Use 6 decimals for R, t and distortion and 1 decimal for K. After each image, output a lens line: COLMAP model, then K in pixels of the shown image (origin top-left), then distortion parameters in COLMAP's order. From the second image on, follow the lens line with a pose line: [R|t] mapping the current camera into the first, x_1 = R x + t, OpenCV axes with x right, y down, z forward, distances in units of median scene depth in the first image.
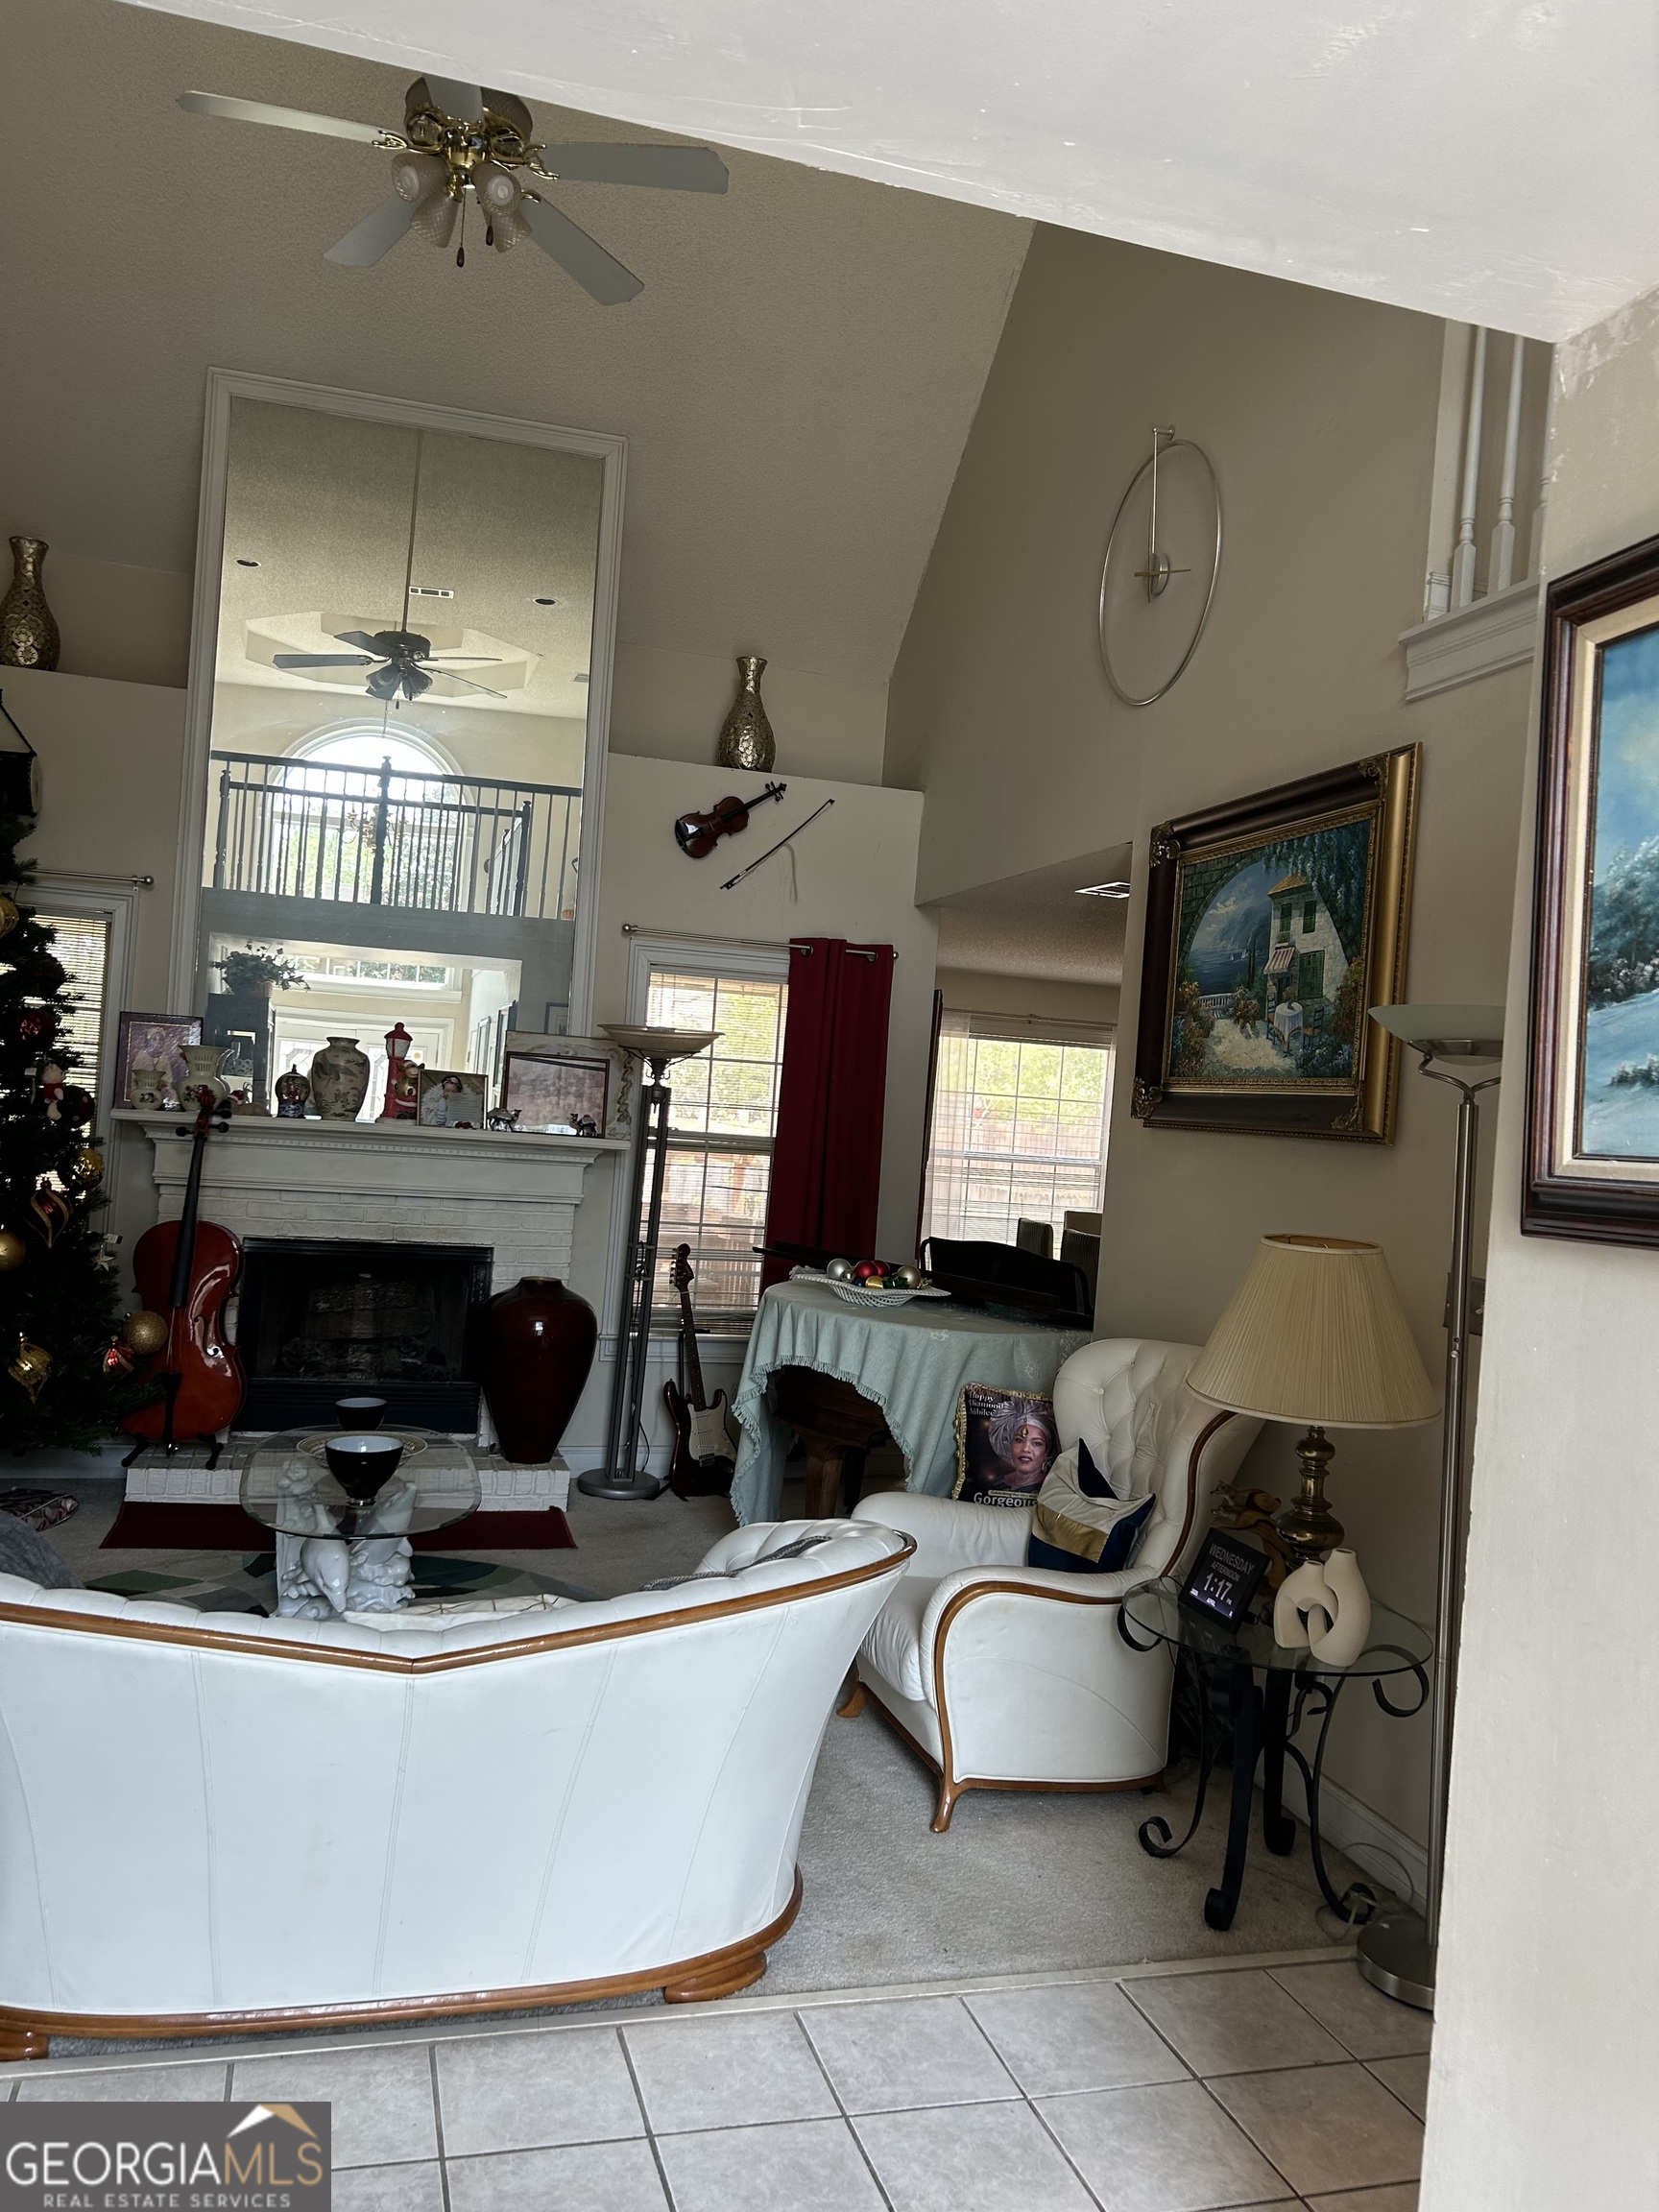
lens RADIAL K [[1640.3, 0, 840.1], [0, 1640.3, 1107.8], [0, 0, 1]] dist [0.026103, -0.029152]
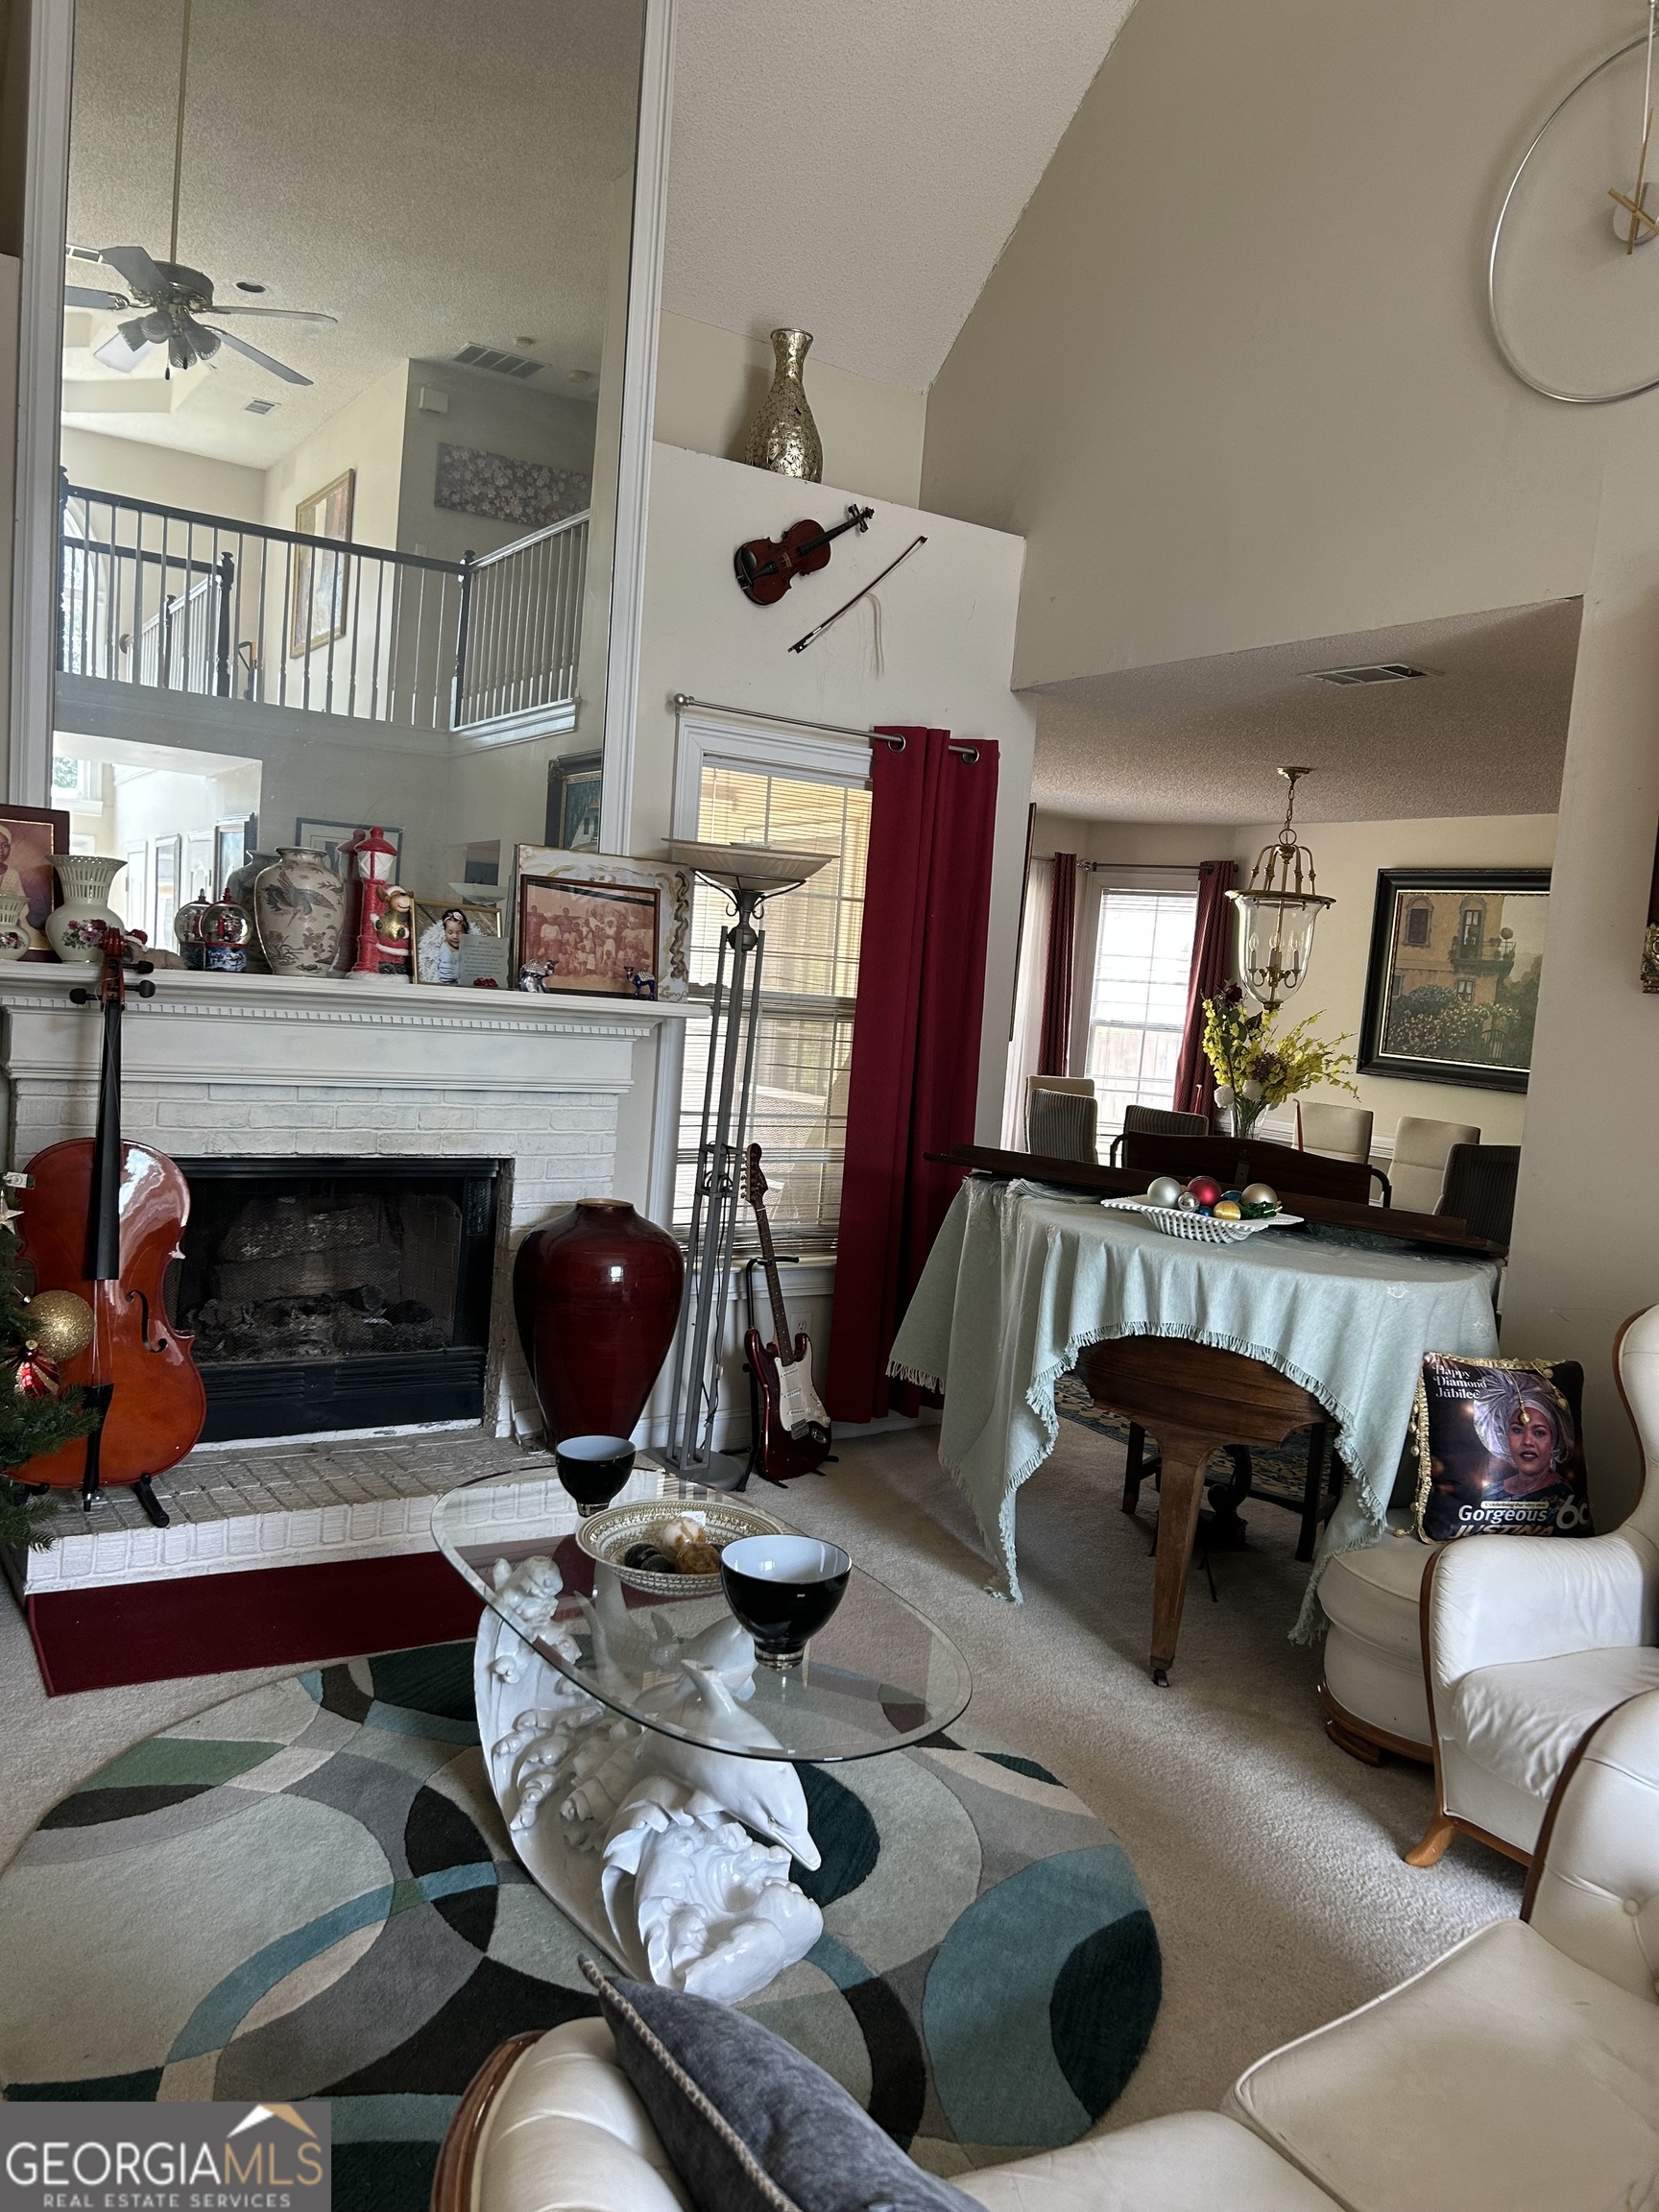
lens RADIAL K [[1640.3, 0, 853.8], [0, 1640.3, 1140.0], [0, 0, 1]] dist [0.026103, -0.029152]
pose [[0.961878, -0.027042, 0.272139, -0.265066], [-0.004514, 0.993394, 0.114668, -0.003527], [-0.273442, -0.111525, 0.955401, 0.298779]]
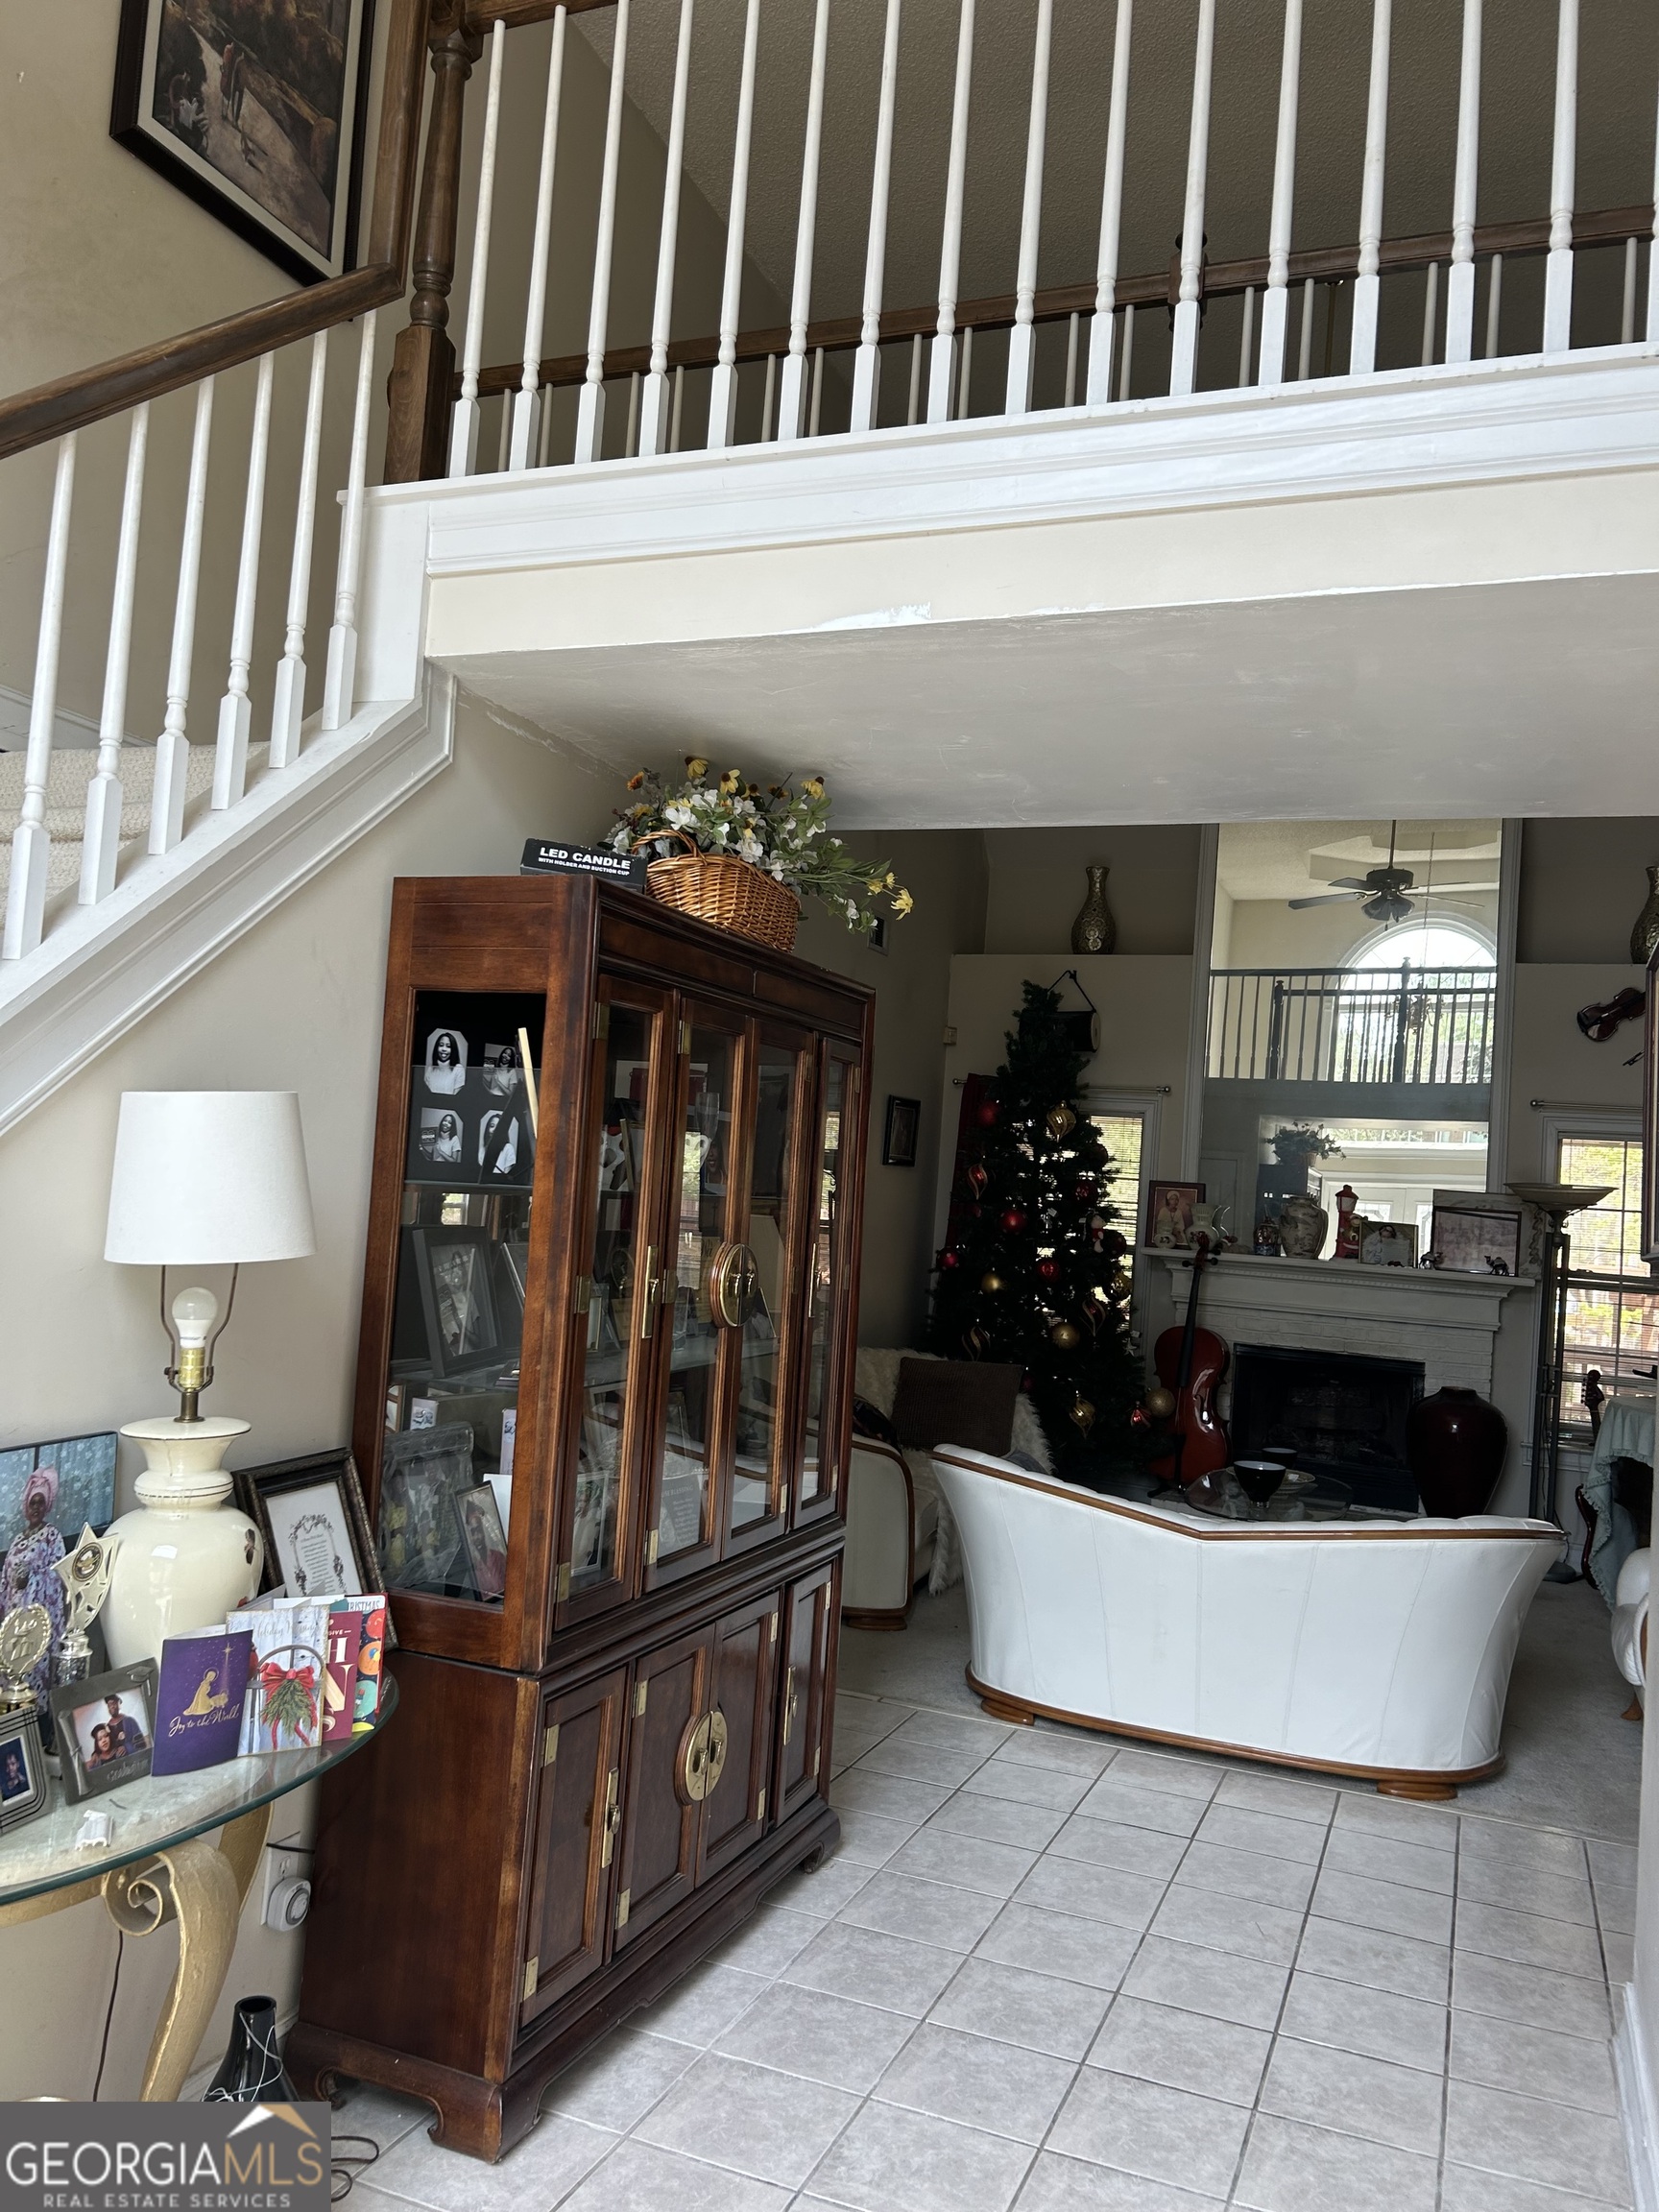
lens RADIAL K [[1640.3, 0, 844.6], [0, 1640.3, 1099.2], [0, 0, 1]] dist [0.026103, -0.029152]
pose [[0.788726, -0.049946, -0.612712, 0.223123], [-0.014714, 0.994875, -0.100040, 0.017570], [0.614569, 0.087919, 0.783949, -0.281452]]
